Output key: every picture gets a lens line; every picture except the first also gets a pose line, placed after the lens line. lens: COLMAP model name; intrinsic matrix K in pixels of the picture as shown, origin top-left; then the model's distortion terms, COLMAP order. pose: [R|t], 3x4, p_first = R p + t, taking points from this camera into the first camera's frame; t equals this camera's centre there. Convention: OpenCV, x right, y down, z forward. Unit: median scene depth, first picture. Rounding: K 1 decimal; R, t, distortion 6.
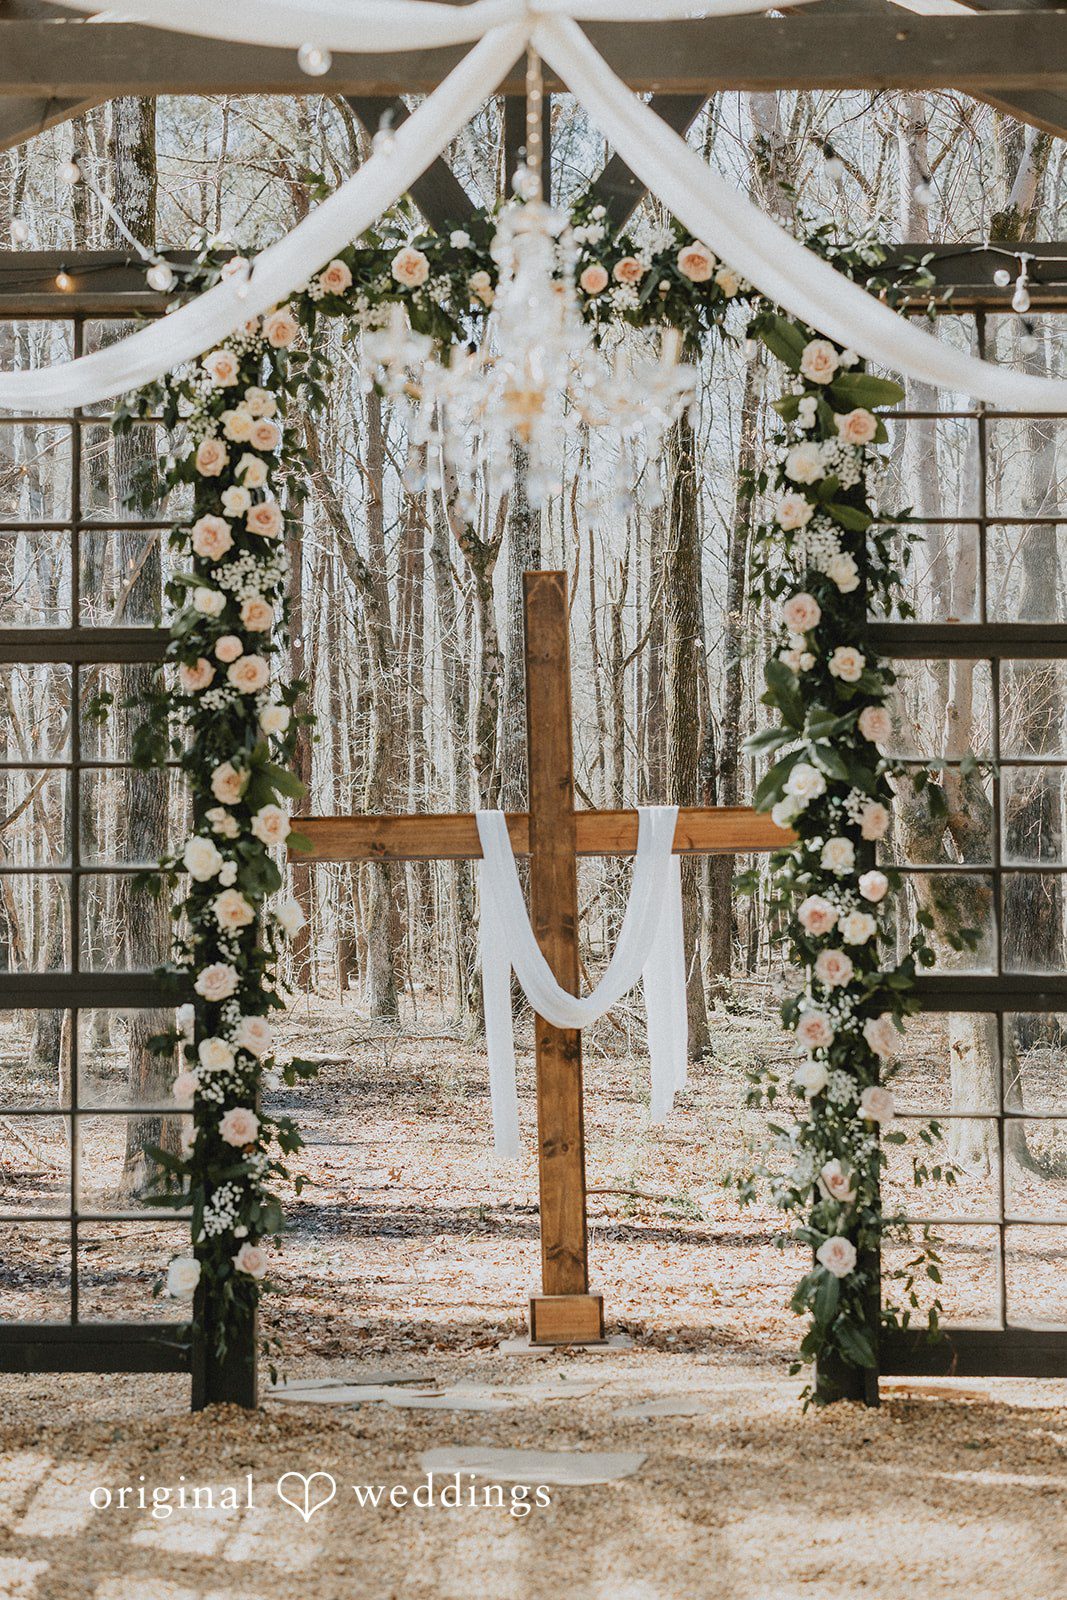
lens RADIAL K [[2390.4, 0, 510.8], [0, 2390.4, 792.6], [0, 0, 1]] dist [0.023054, 0.000000]
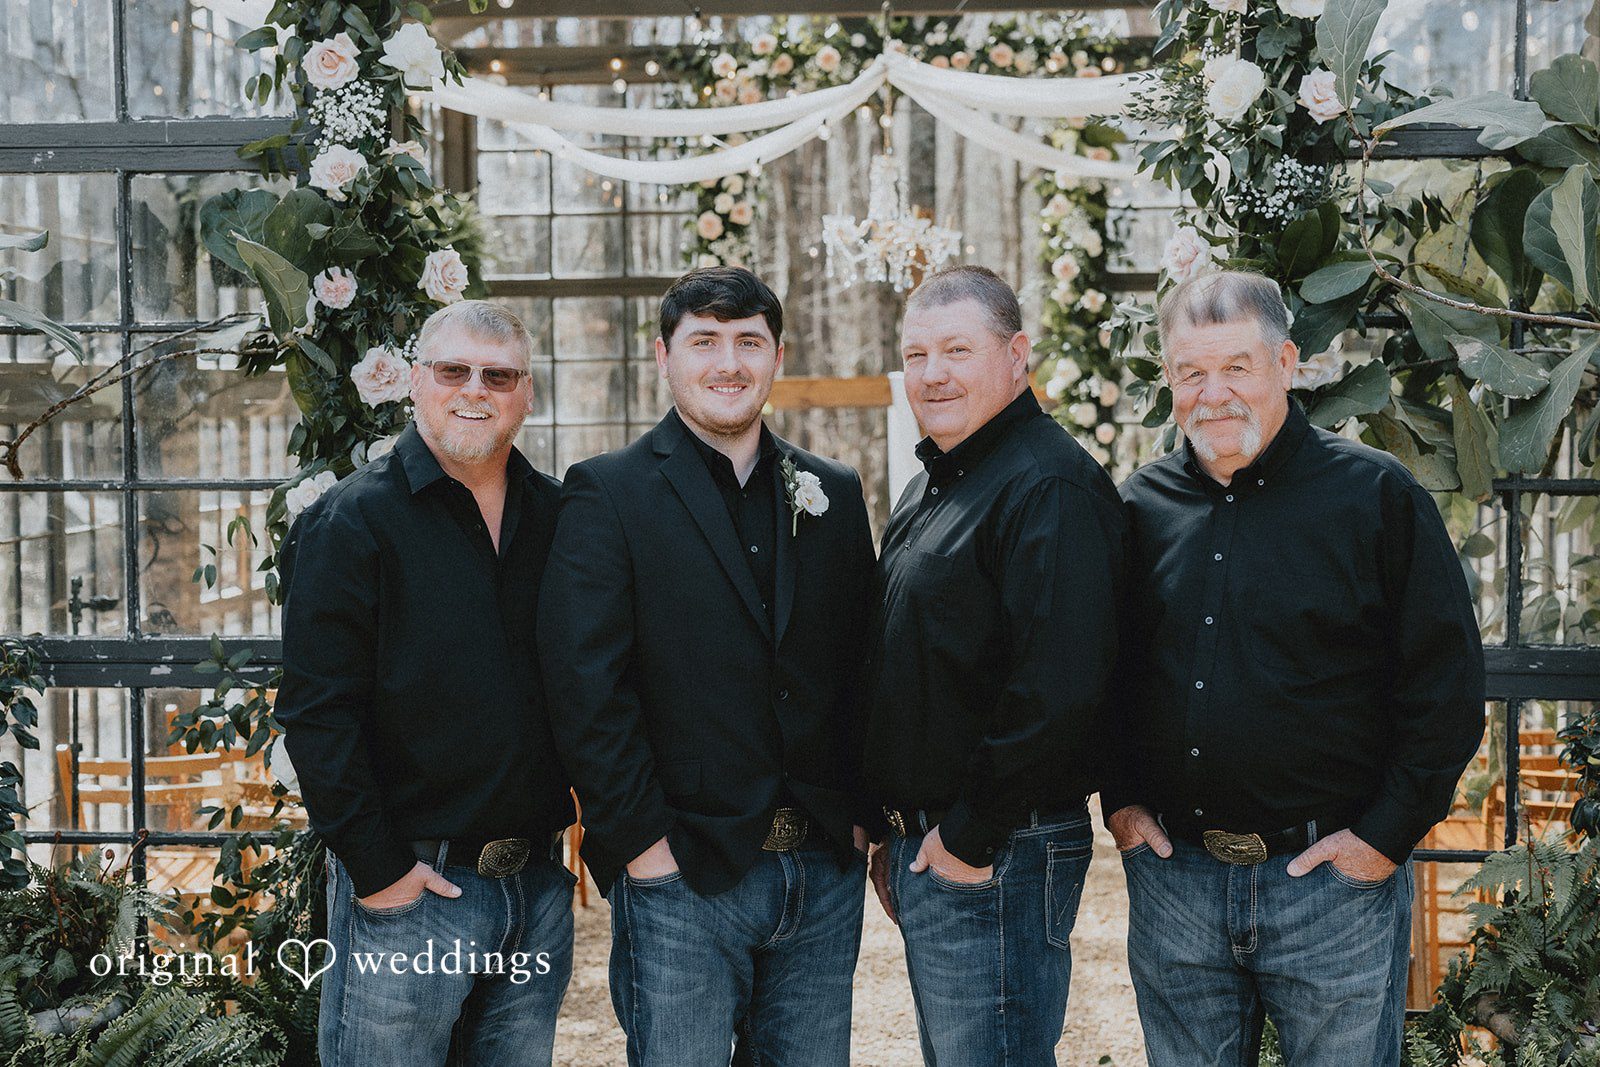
lens RADIAL K [[2390.4, 0, 789.1], [0, 2390.4, 518.7], [0, 0, 1]] dist [0.023054, 0.000000]
pose [[0.998308, -0.000463, -0.058146, 0.024930], [0.005981, 0.995481, 0.094770, -0.059911], [0.057839, -0.094958, 0.993800, -0.701972]]
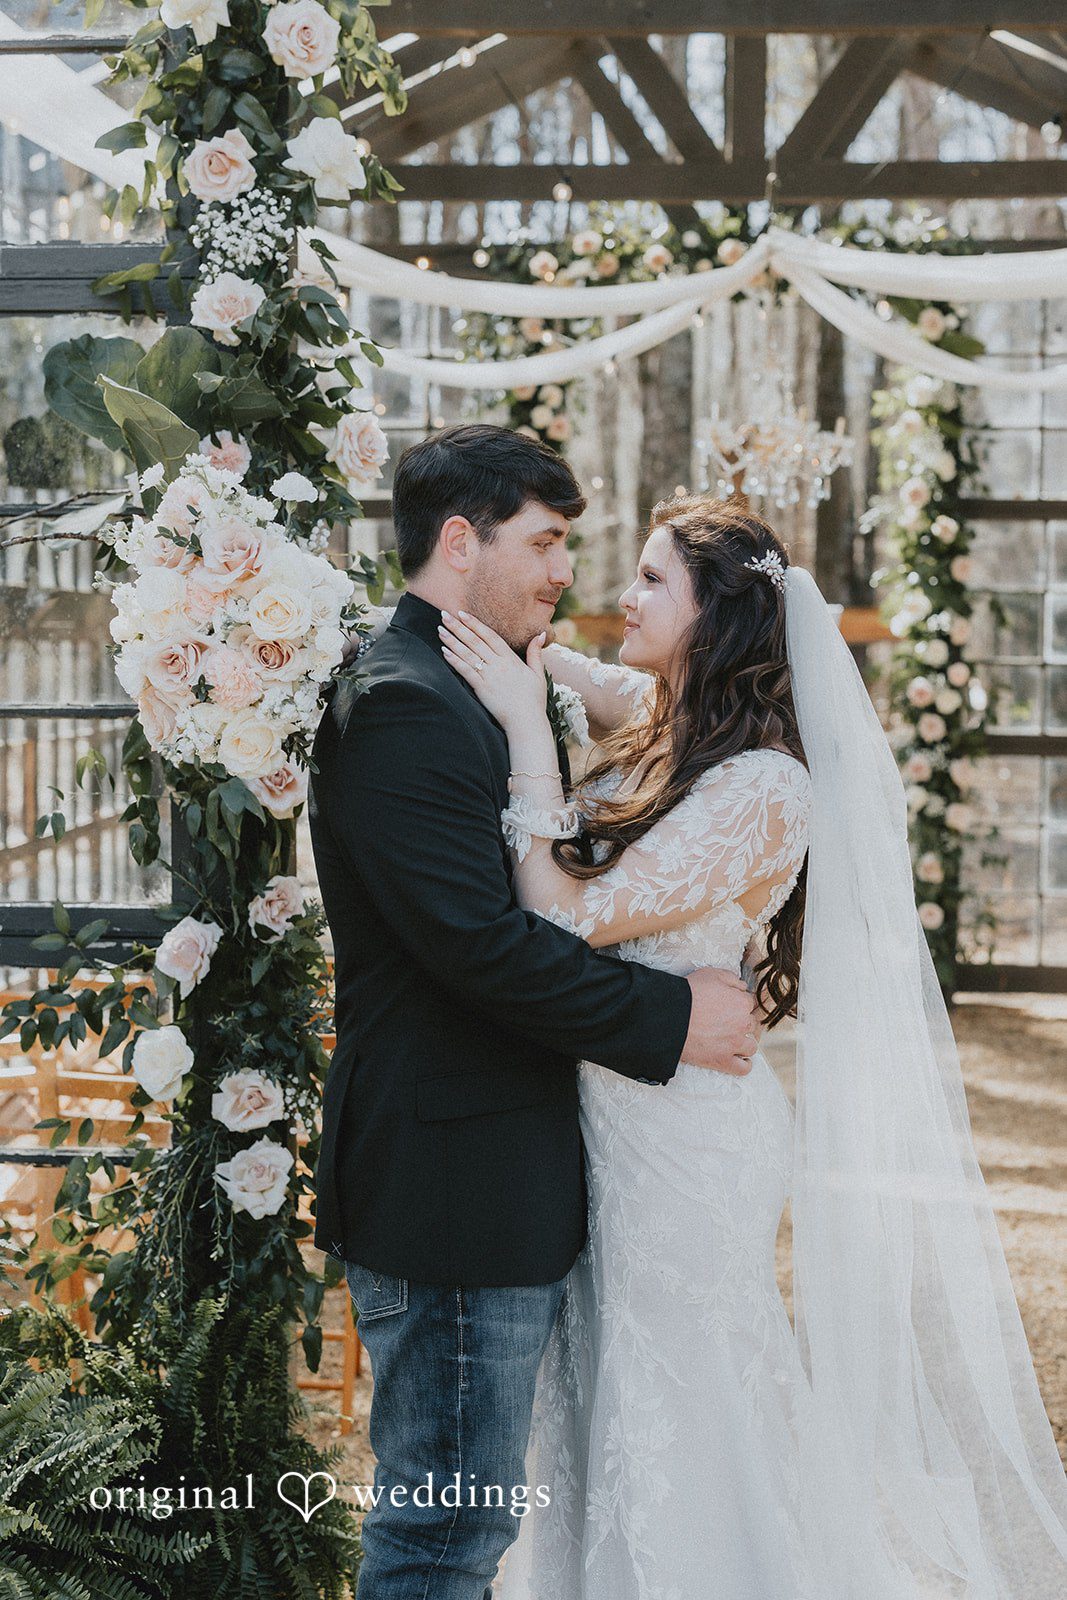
lens RADIAL K [[2390.4, 0, 455.5], [0, 2390.4, 813.6], [0, 0, 1]] dist [0.023054, 0.000000]
pose [[0.996854, 0.012271, -0.078299, -0.048636], [-0.003342, 0.993571, 0.113162, -0.043814], [0.079184, -0.112545, 0.990487, -0.557586]]
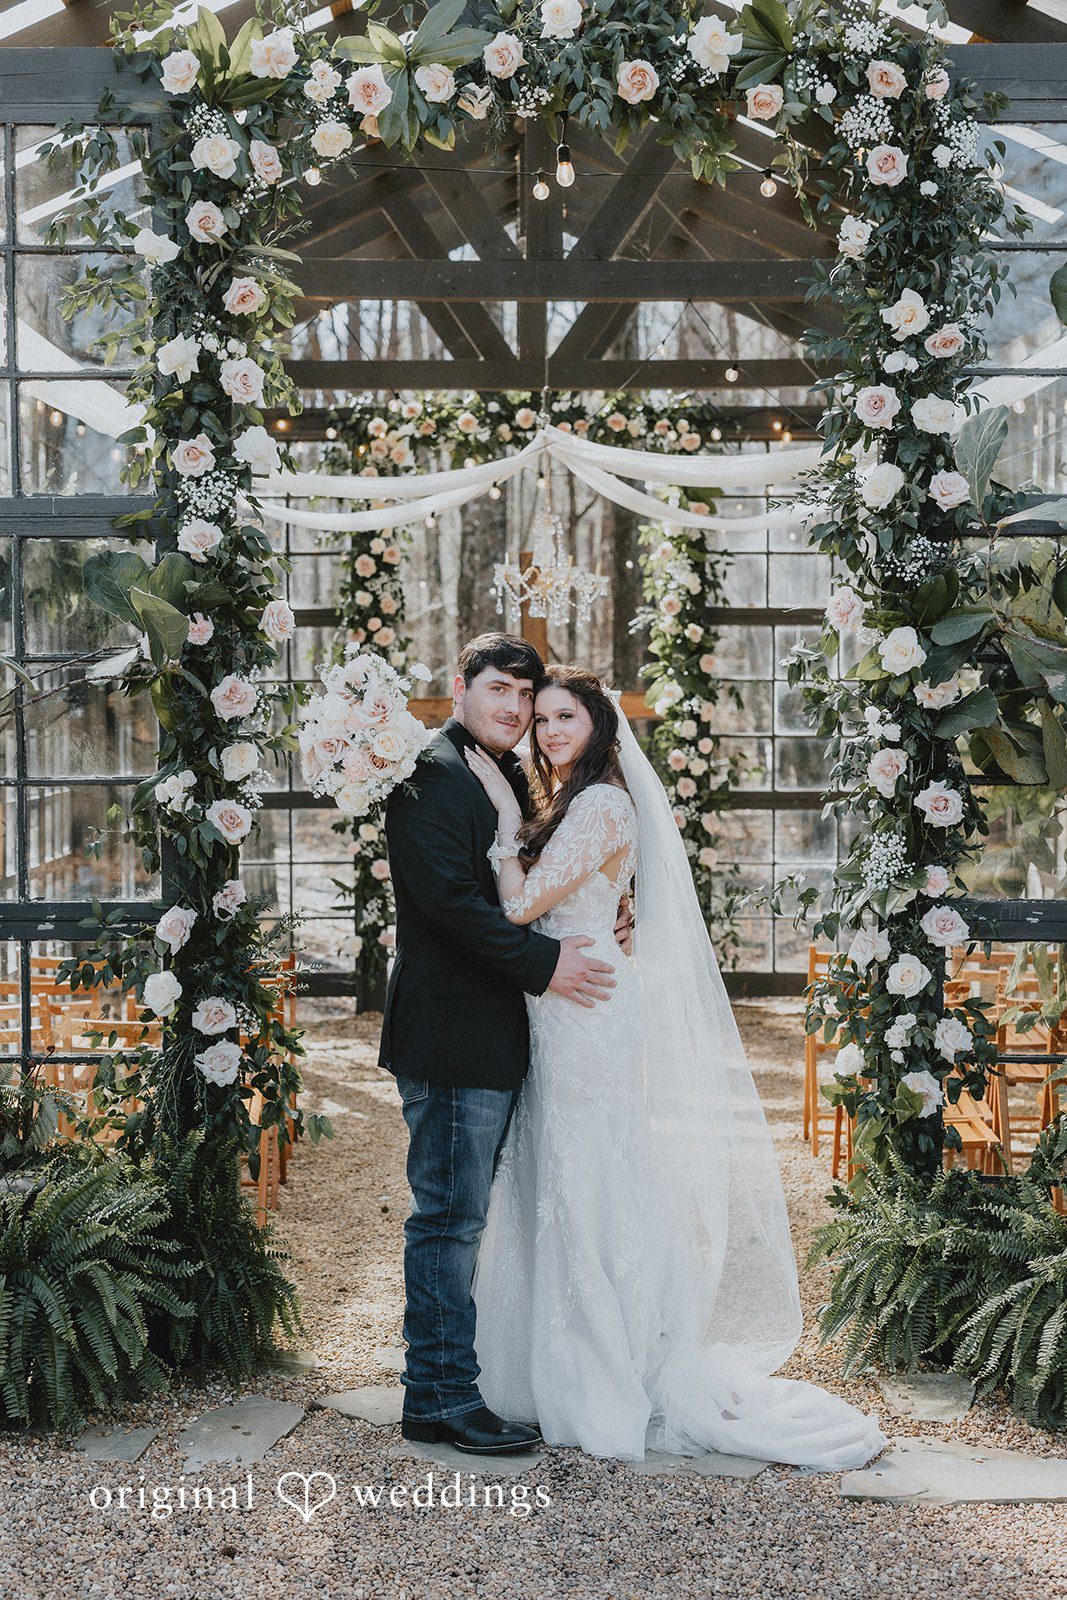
lens RADIAL K [[2390.4, 0, 520.6], [0, 2390.4, 810.5], [0, 0, 1]] dist [0.023054, 0.000000]
pose [[0.999739, -0.002013, 0.022777, -0.043087], [0.000117, 0.996555, 0.082929, -0.067741], [-0.022865, -0.082905, 0.996295, -0.911791]]
